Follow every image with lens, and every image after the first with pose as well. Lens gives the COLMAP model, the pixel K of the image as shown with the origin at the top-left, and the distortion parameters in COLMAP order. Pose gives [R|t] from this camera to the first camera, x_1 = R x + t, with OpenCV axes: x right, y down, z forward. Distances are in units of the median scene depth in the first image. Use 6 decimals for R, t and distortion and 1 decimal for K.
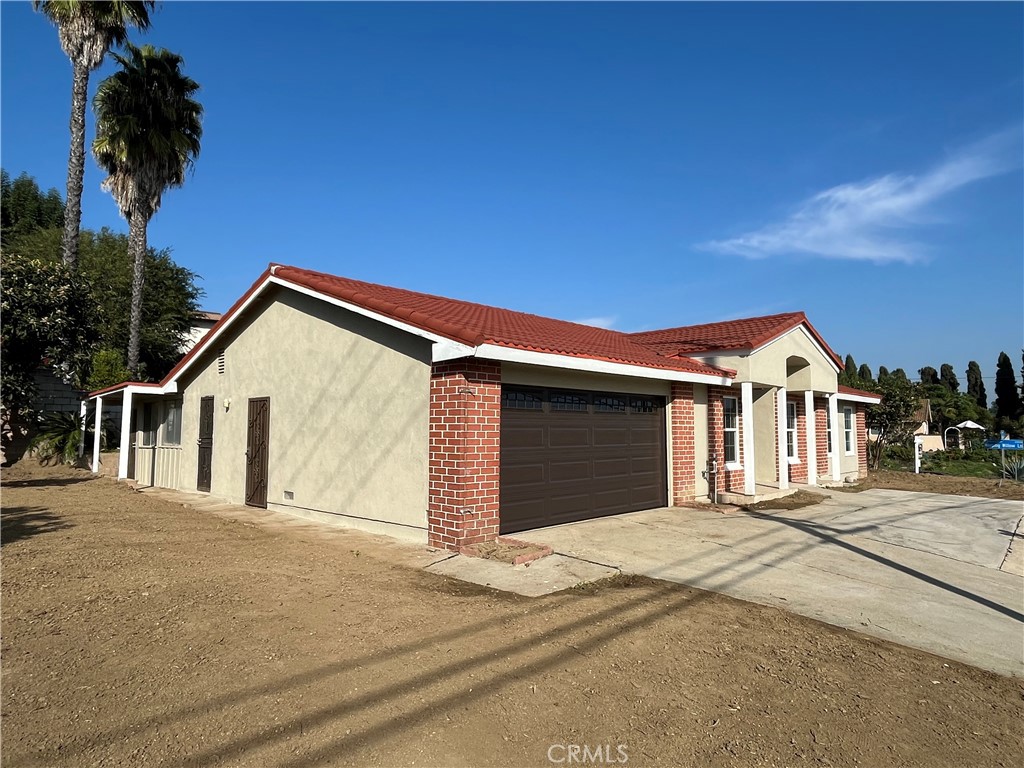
lens RADIAL K [[637.9, 0, 512.0], [0, 637.9, 384.0], [0, 0, 1]] dist [-0.002654, -0.002049]
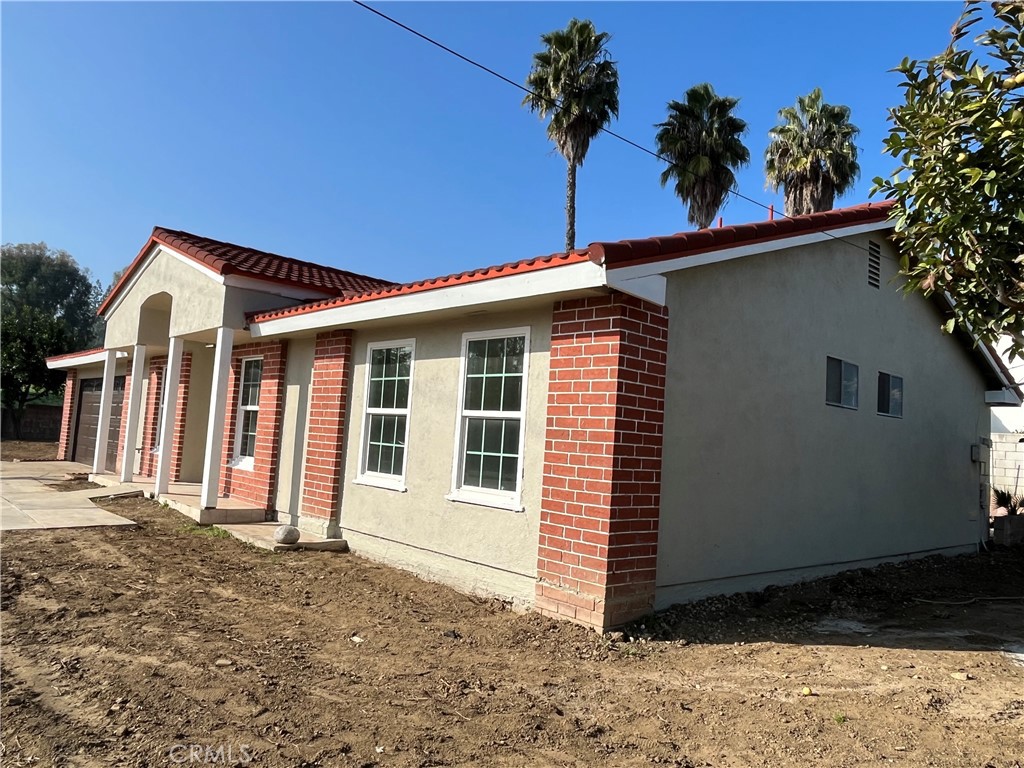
lens RADIAL K [[736.8, 0, 512.0], [0, 736.8, 384.0], [0, 0, 1]] dist [0.002884, 0.005046]
pose [[-0.082831, -0.083863, -0.993029, 1.304557], [0.007738, 0.996369, -0.084790, 0.133305], [0.996534, -0.014707, -0.081882, 1.585631]]
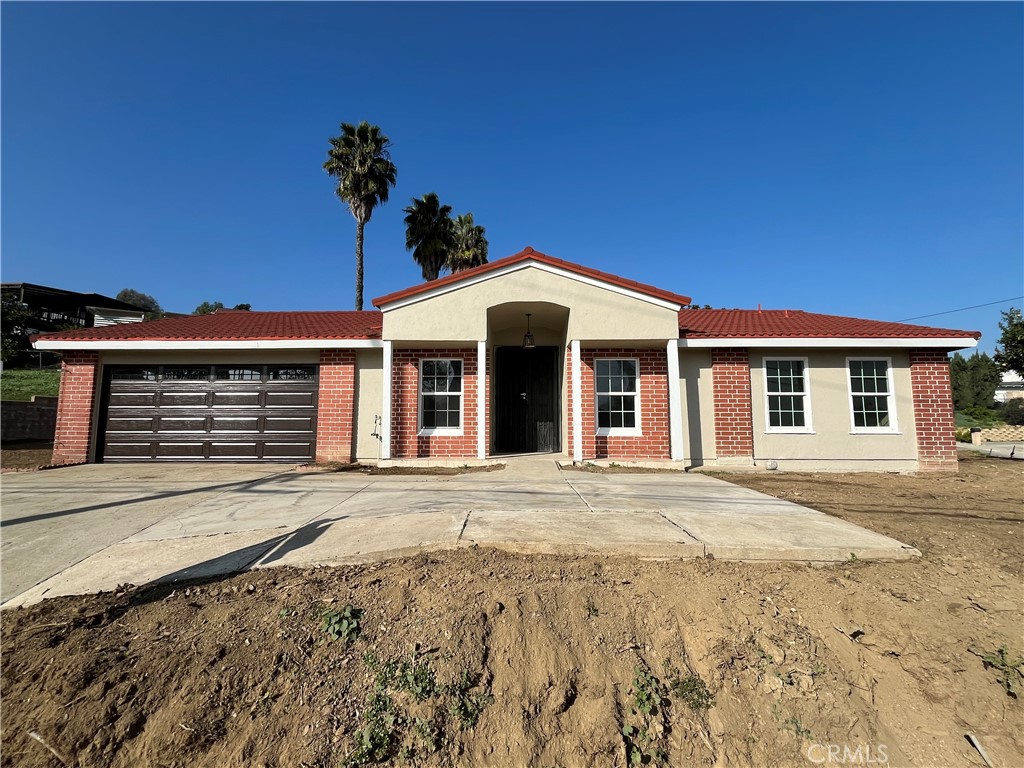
lens RADIAL K [[468.6, 0, 512.0], [0, 468.6, 384.0], [0, 0, 1]] dist [-0.003092, -0.000251]
pose [[0.672019, -0.071087, -0.737114, 0.965955], [0.053604, 0.997440, -0.047323, 0.100145], [0.738591, -0.007710, 0.674110, 0.632789]]
